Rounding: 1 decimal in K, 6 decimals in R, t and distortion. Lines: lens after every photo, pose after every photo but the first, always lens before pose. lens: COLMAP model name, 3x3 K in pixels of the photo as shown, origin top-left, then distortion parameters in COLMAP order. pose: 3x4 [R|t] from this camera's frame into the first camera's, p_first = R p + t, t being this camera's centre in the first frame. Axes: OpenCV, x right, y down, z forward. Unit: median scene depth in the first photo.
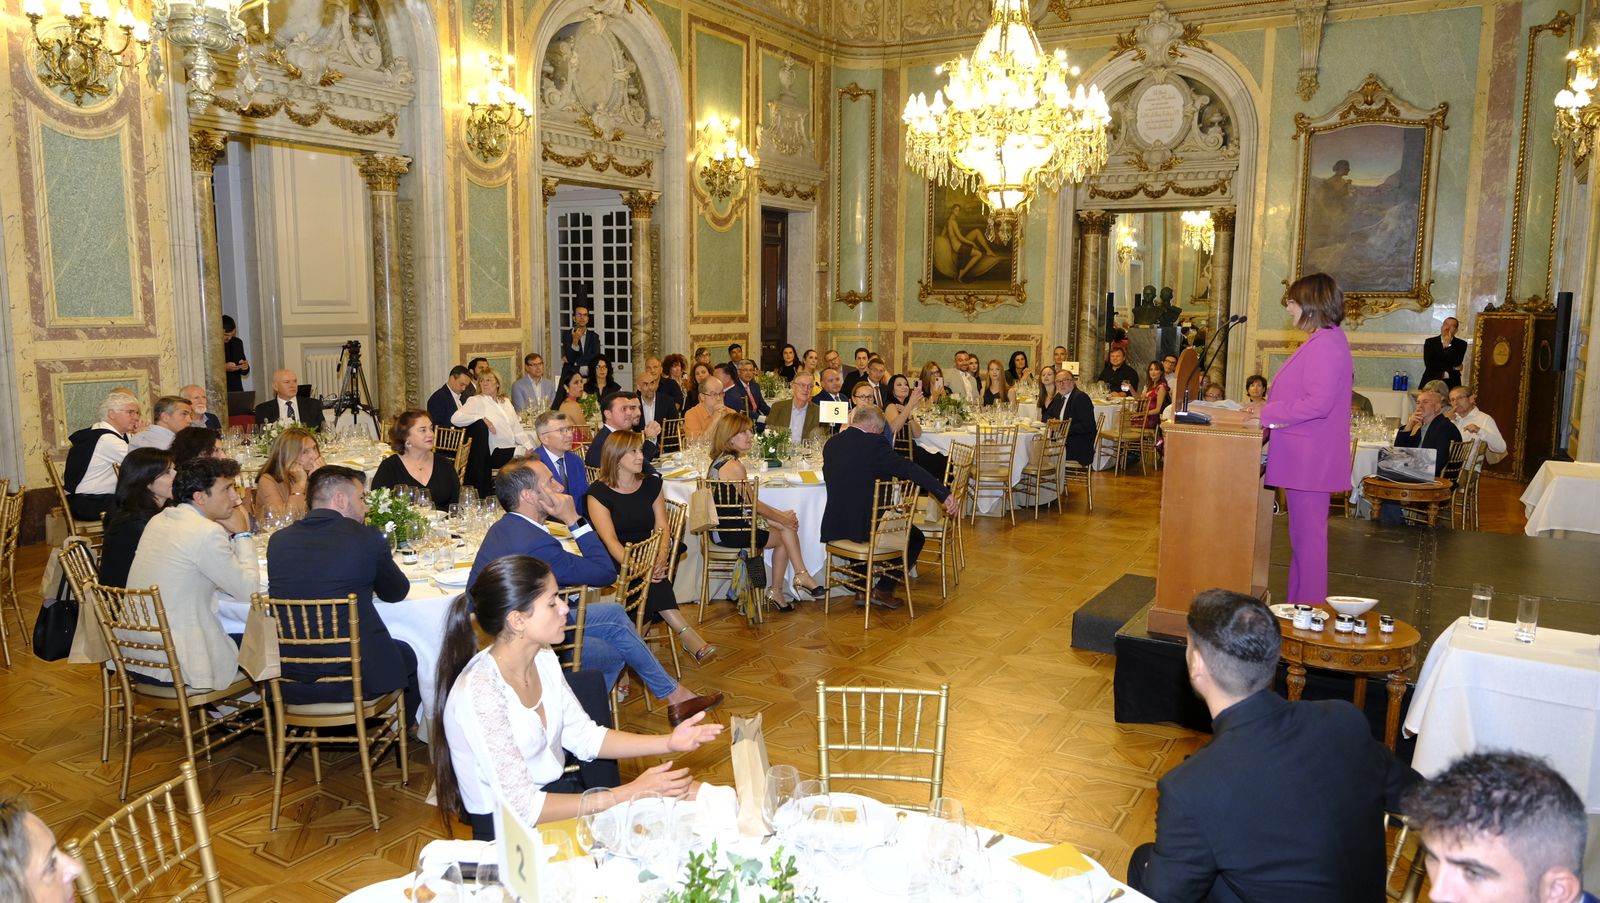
lens RADIAL K [[1086.1, 0, 807.1], [0, 1086.1, 455.8], [0, 0, 1]] dist [-0.031809, 0.019578]
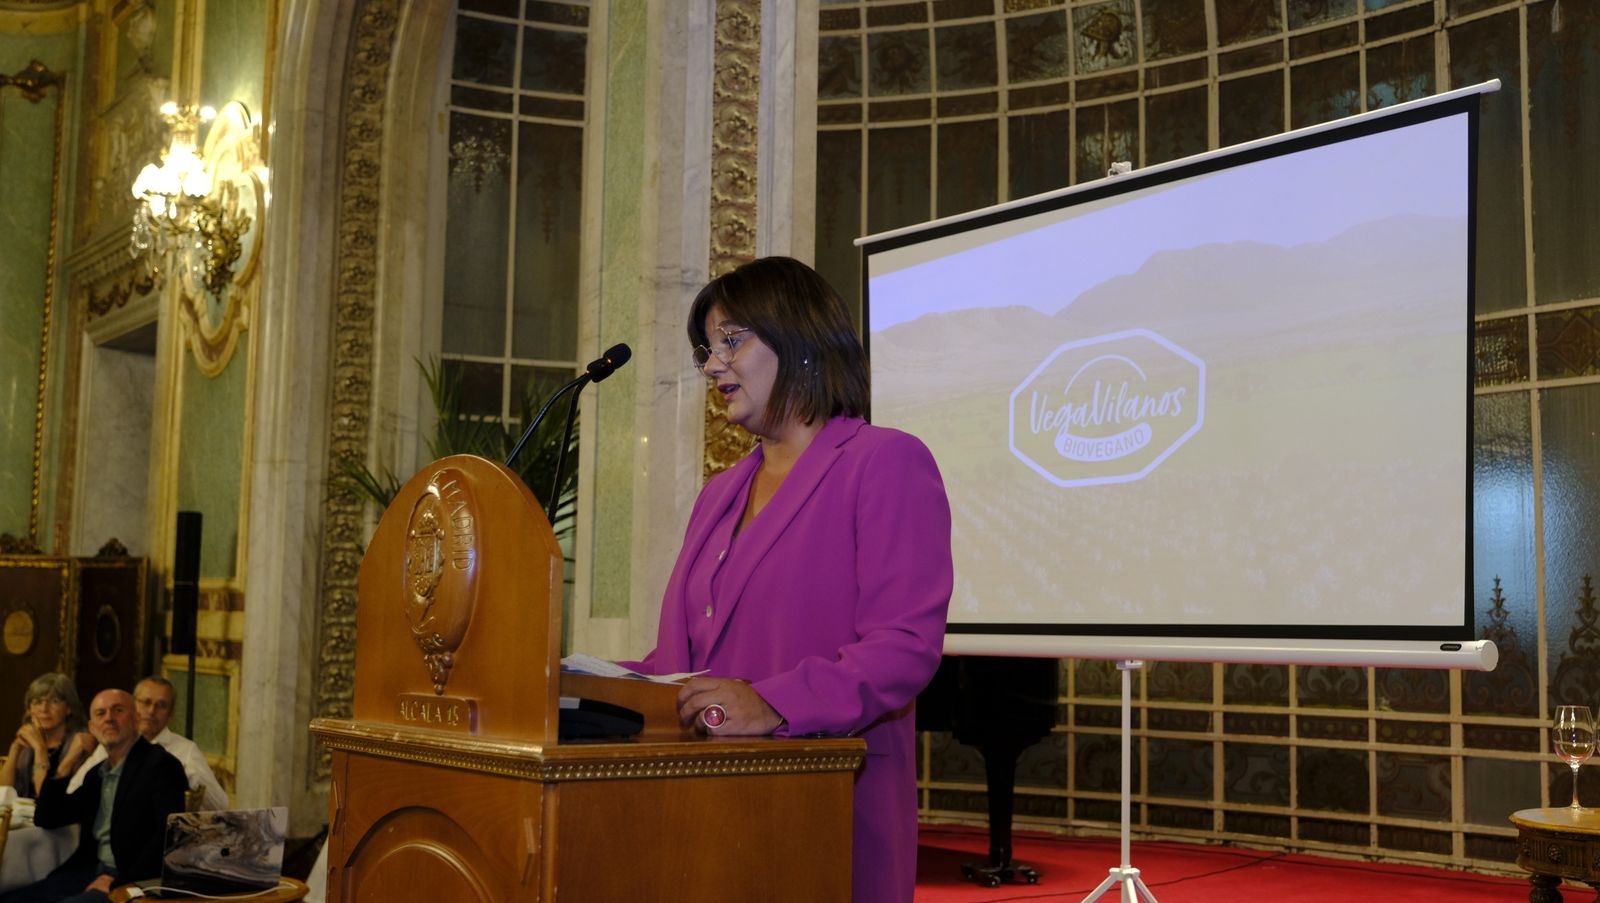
lens RADIAL K [[1730.4, 0, 808.3], [0, 1730.4, 455.4], [0, 0, 1]] dist [-0.005163, 0.004080]
pose [[0.377431, 0.091208, 0.921535, 0.000446], [0.115958, 0.982650, -0.144750, -0.009692], [-0.918749, 0.161492, 0.360306, 0.248749]]
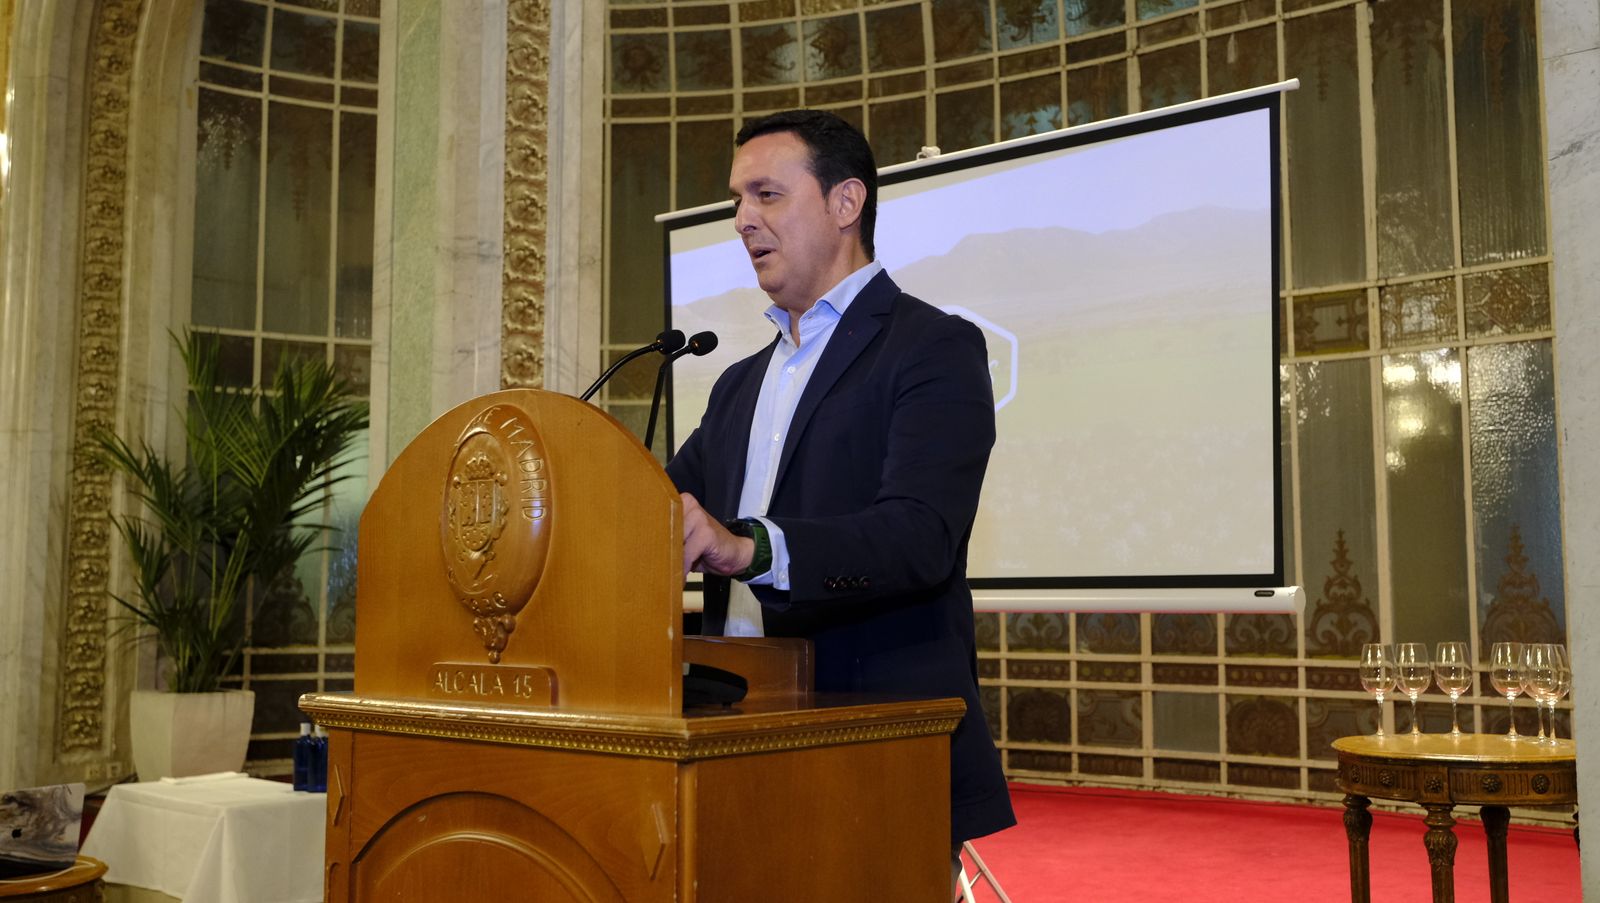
lens RADIAL K [[1535.7, 0, 809.1], [0, 1535.7, 455.2], [0, 0, 1]] dist [-0.030477, 0.067067]
pose [[0.173326, 0.080127, 0.981600, 0.015230], [0.140691, 0.984448, -0.105202, -0.014045], [-0.974764, 0.156336, 0.159357, 0.286065]]
